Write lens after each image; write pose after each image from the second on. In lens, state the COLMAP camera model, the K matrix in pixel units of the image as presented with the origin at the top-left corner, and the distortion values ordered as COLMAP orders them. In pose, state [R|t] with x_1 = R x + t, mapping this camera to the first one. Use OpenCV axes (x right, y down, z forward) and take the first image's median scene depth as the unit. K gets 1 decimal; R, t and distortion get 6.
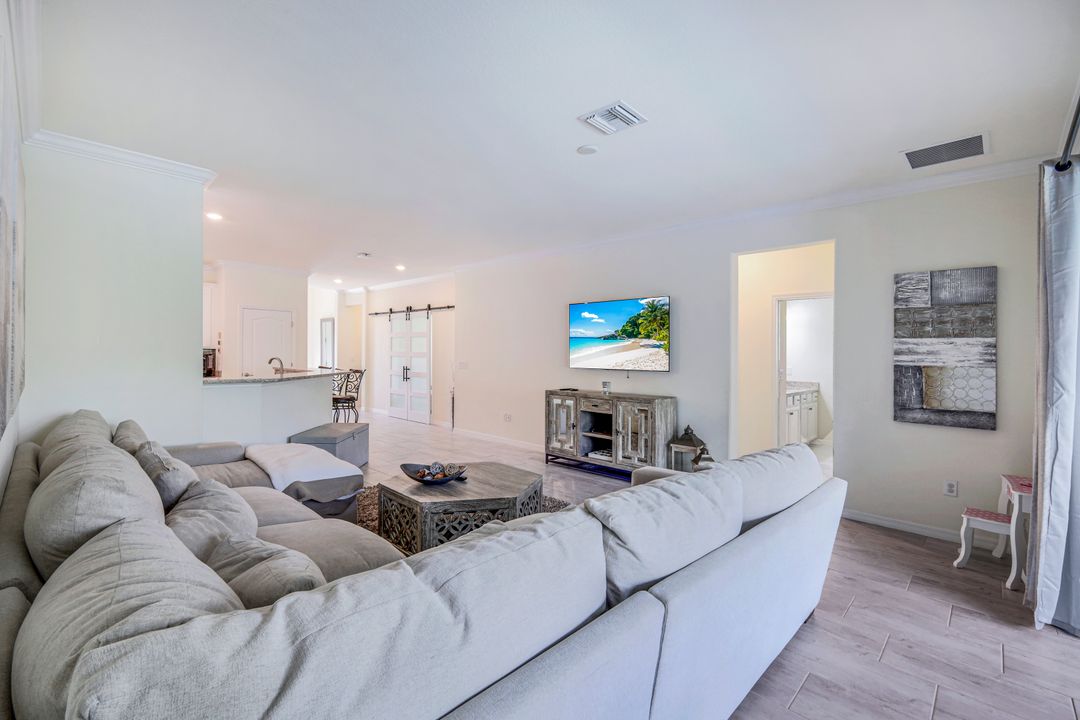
lens RADIAL K [[476.0, 0, 536.4], [0, 476.0, 353.0], [0, 0, 1]] dist [0.002282, 0.000259]
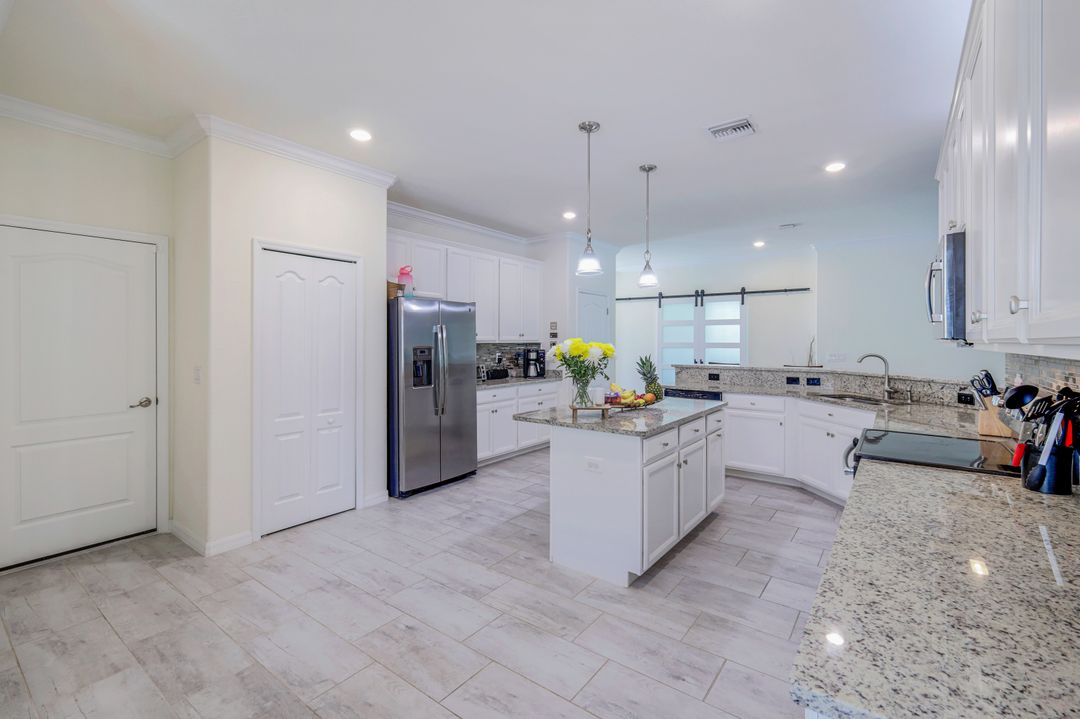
lens RADIAL K [[476.5, 0, 546.3], [0, 476.5, 344.2], [0, 0, 1]] dist [0.000240, 0.000043]
pose [[0.990892, -0.022566, 0.132758, -0.697823], [0.021317, 0.999714, 0.010828, -0.015828], [-0.132964, -0.007899, 0.991089, 0.183833]]
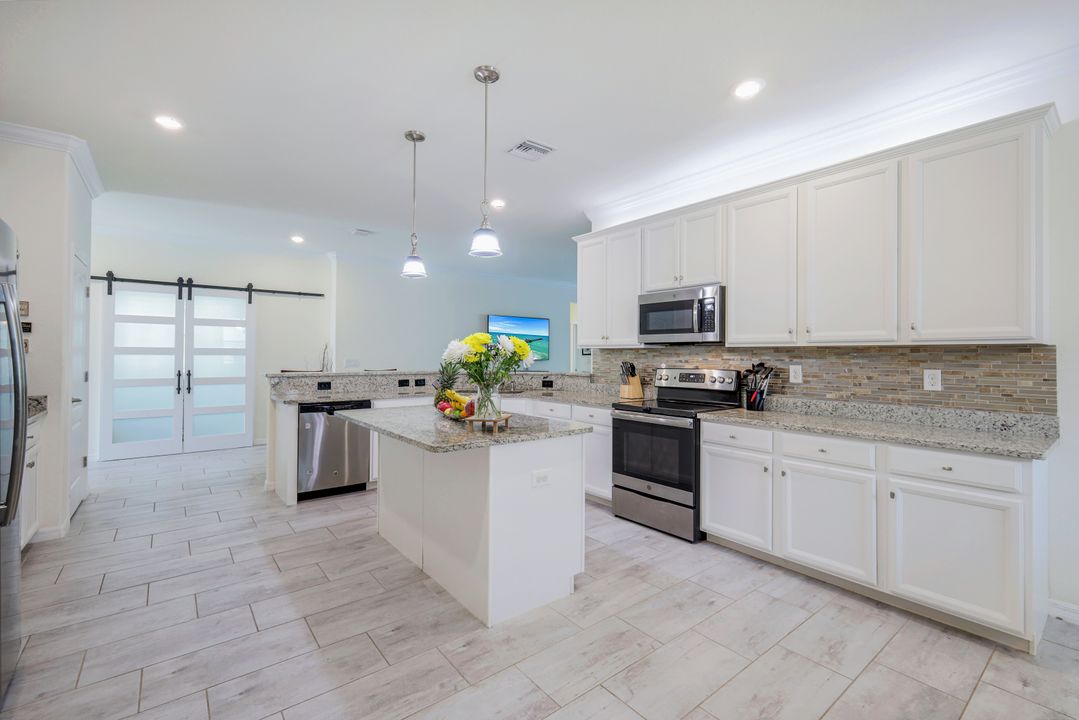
lens RADIAL K [[471.4, 0, 541.5], [0, 471.4, 353.3], [0, 0, 1]] dist [0.001876, 0.000087]
pose [[0.129372, -0.019850, 0.991397, -0.894260], [-0.003105, 0.999787, 0.020424, -0.010310], [-0.991591, -0.005720, 0.129283, 0.453350]]
